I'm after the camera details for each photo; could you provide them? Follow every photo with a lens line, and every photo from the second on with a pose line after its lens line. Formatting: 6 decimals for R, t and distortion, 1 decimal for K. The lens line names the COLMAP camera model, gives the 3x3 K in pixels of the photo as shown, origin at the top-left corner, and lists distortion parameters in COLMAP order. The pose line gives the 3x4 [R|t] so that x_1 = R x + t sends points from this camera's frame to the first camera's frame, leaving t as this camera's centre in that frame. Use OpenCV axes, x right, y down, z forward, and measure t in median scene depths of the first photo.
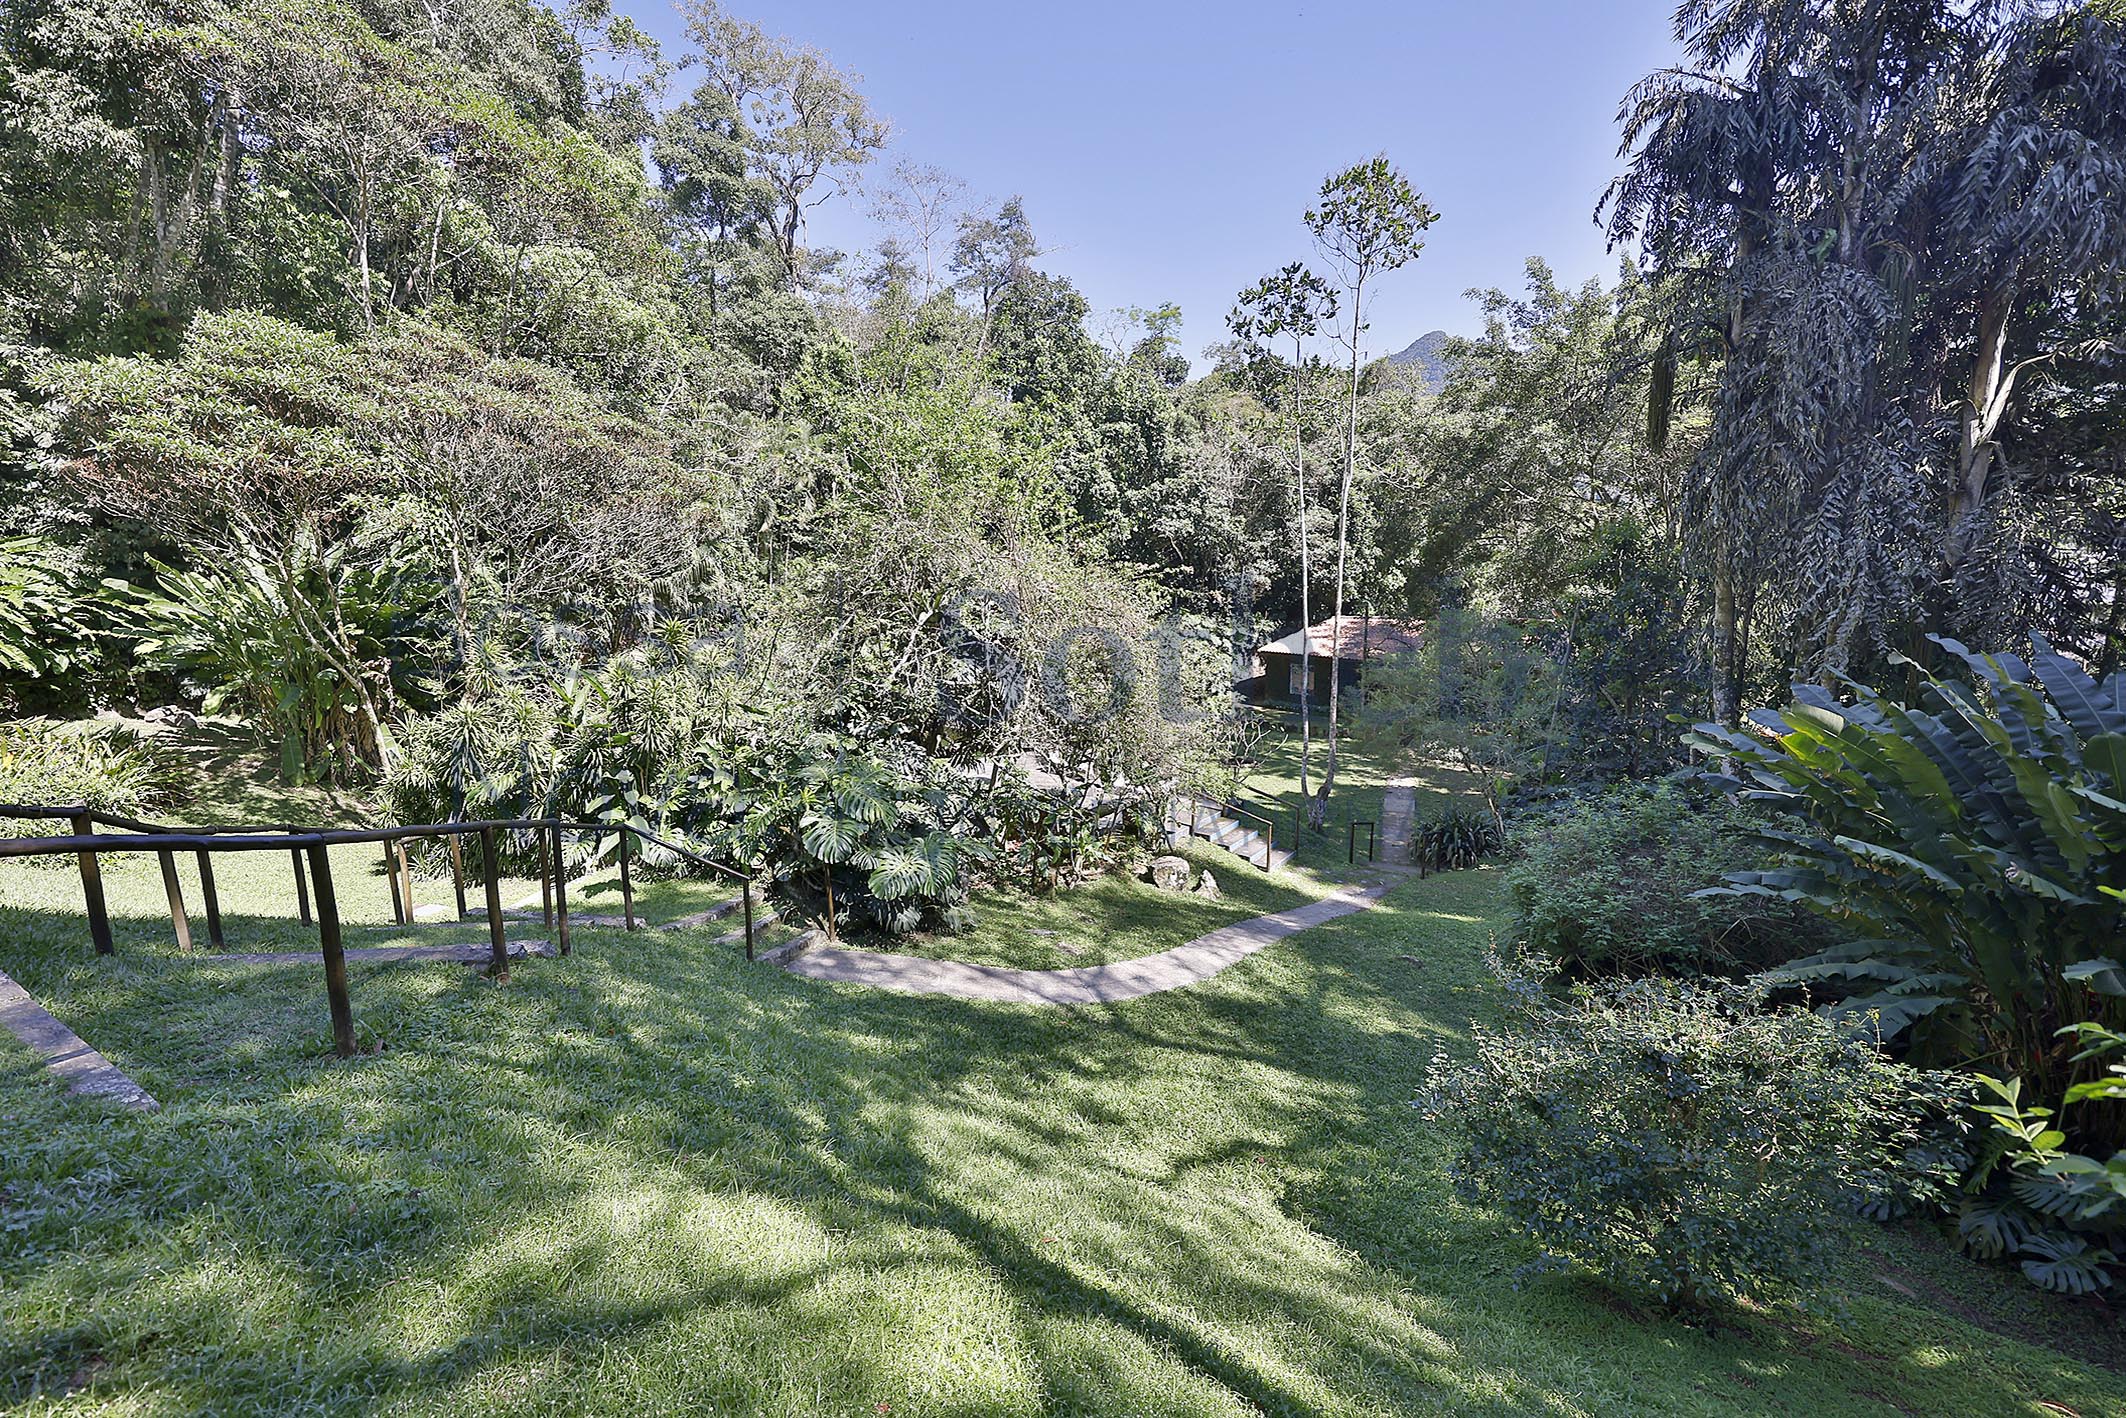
lens RADIAL K [[911.0, 0, 1057.5], [0, 911.0, 709.2], [0, 0, 1]] dist [0.001473, -0.000073]
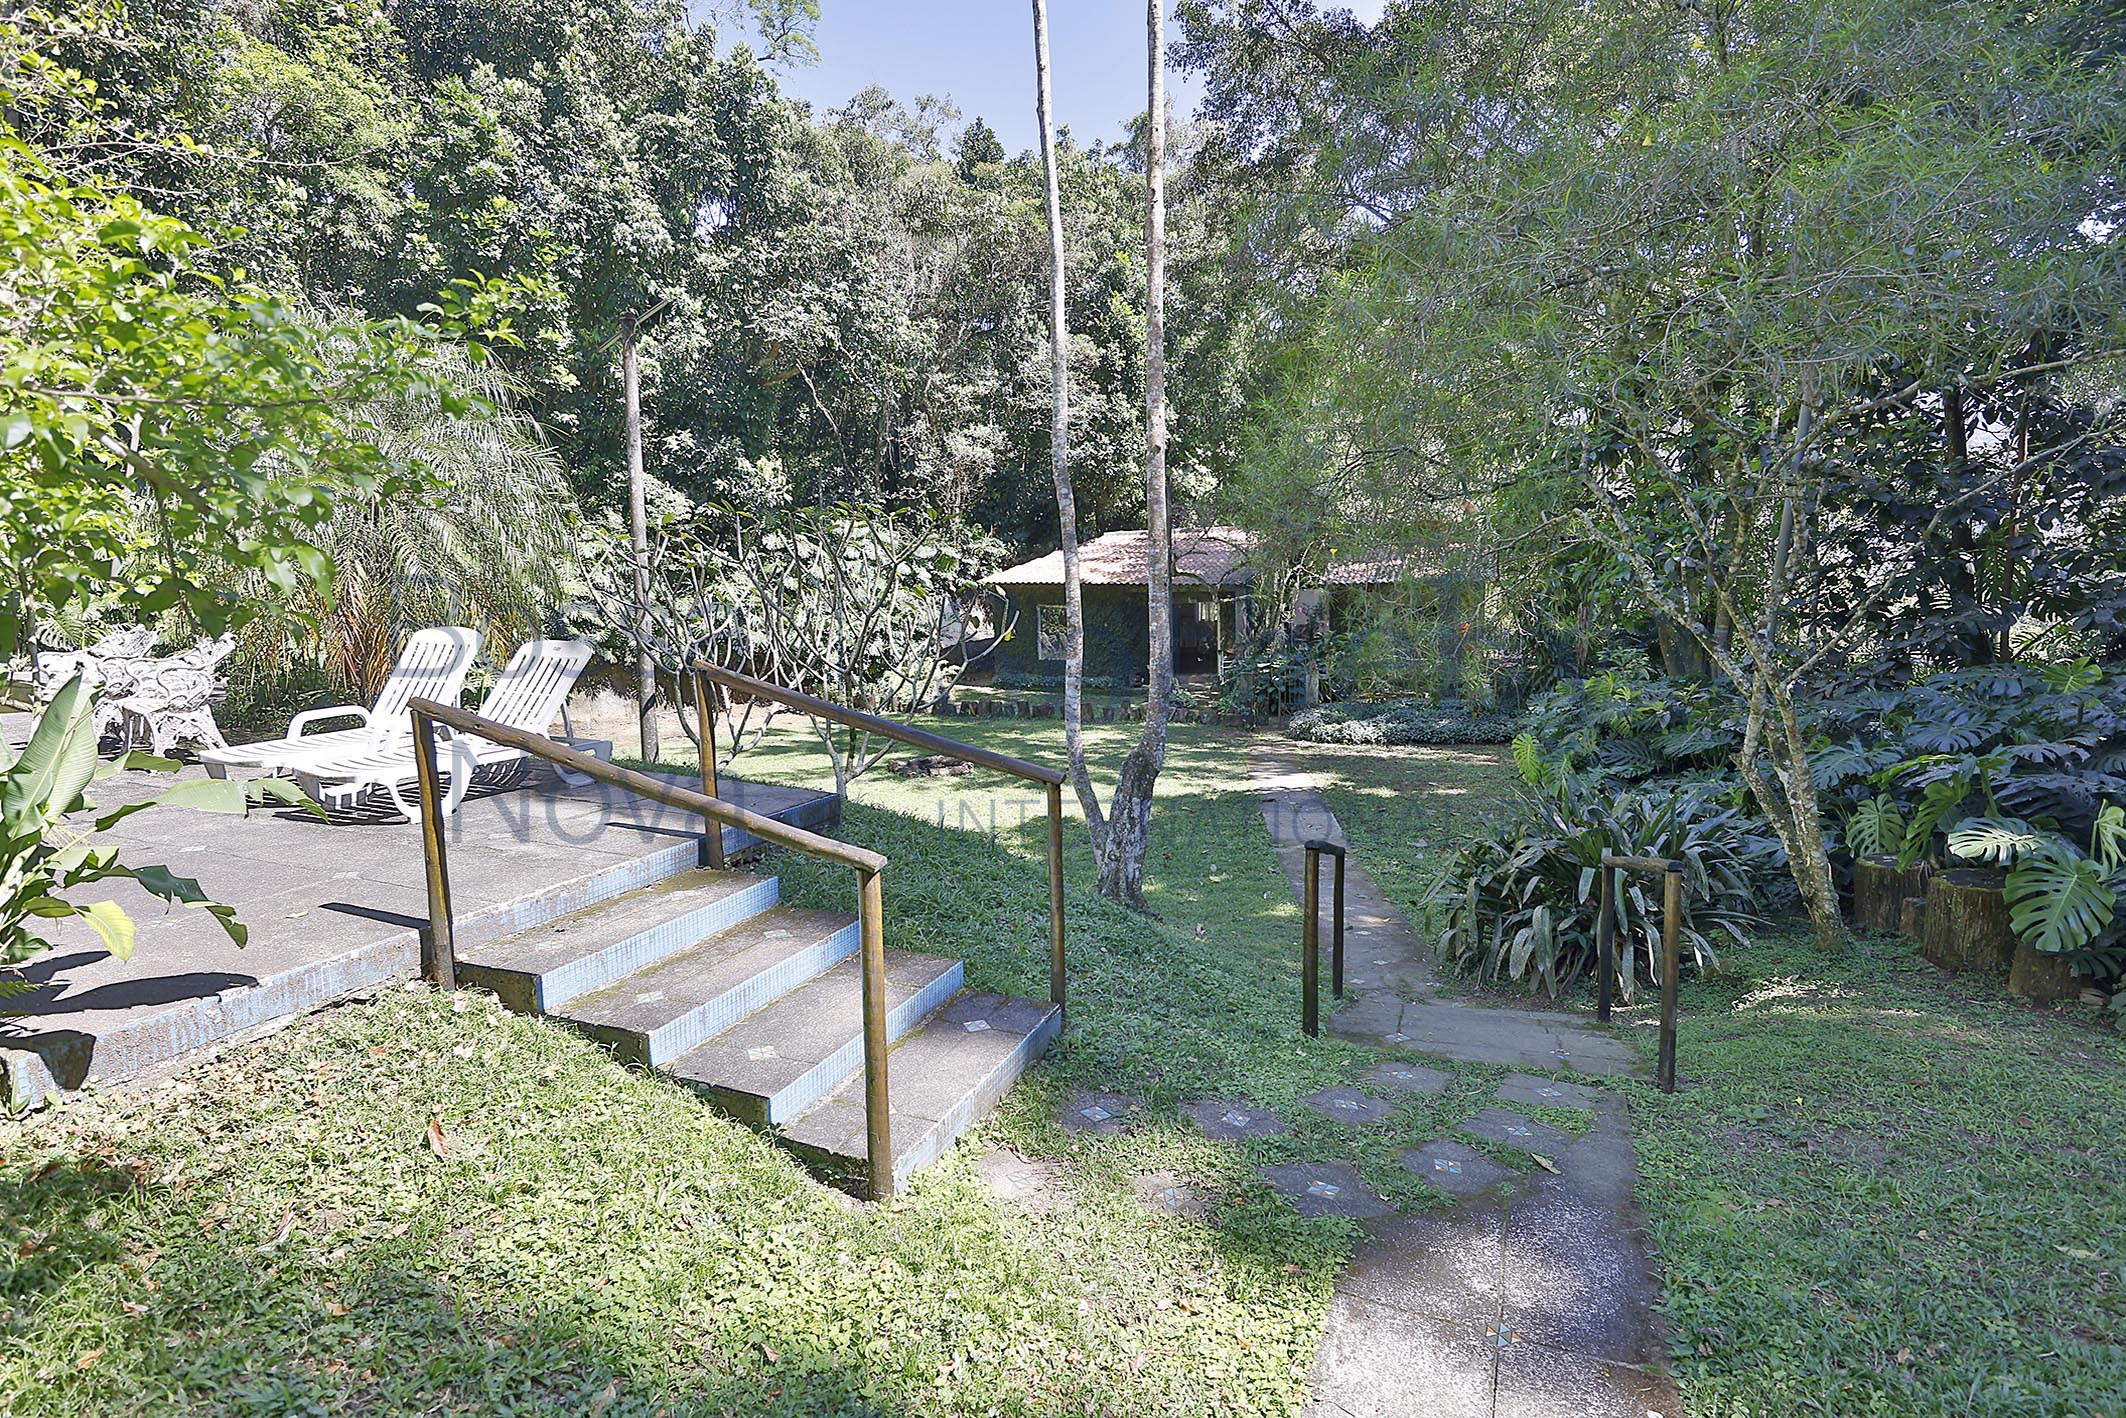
lens RADIAL K [[1097.9, 0, 1059.1], [0, 1097.9, 712.1], [0, 0, 1]] dist [-0.001494, -0.000140]
pose [[0.966071, -0.034920, 0.255904, 0.169049], [0.051523, 0.996959, -0.058466, 0.087614], [-0.253084, 0.069668, 0.964932, 0.636765]]
